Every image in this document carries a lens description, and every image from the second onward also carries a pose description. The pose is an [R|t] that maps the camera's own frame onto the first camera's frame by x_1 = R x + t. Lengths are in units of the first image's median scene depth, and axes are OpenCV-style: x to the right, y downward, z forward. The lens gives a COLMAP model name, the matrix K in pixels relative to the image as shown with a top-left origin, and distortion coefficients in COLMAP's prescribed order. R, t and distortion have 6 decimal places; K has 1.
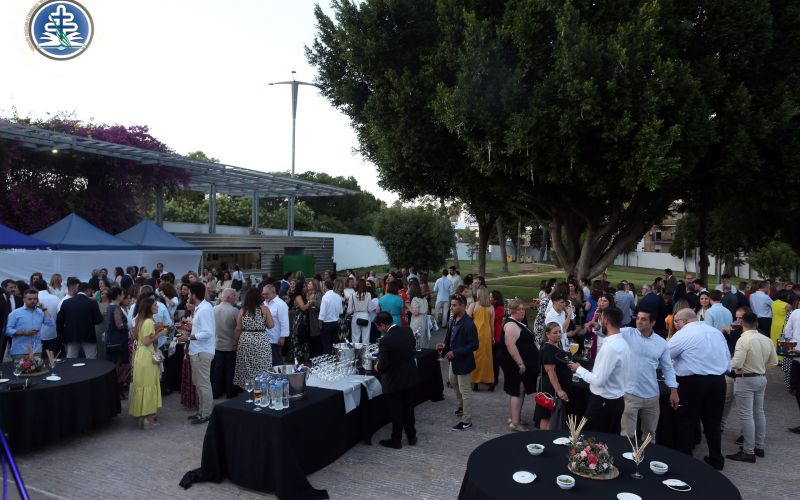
lens RADIAL K [[550.6, 0, 400.0], [0, 550.6, 250.0], [0, 0, 1]] dist [-0.103271, 0.089058]
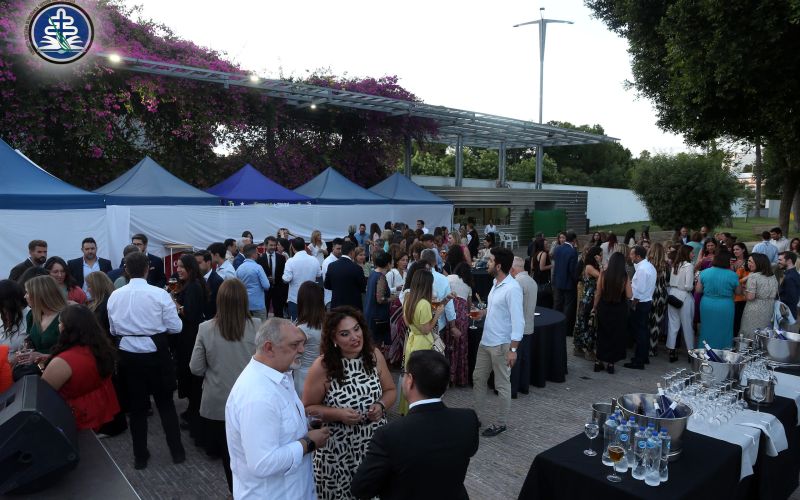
lens RADIAL K [[550.6, 0, 400.0], [0, 550.6, 250.0], [0, 0, 1]] dist [-0.103271, 0.089058]
pose [[0.912812, 0.033953, -0.406966, -0.055945], [-0.000125, 0.996561, 0.082861, 0.000165], [0.408380, -0.075585, 0.909677, 0.090563]]
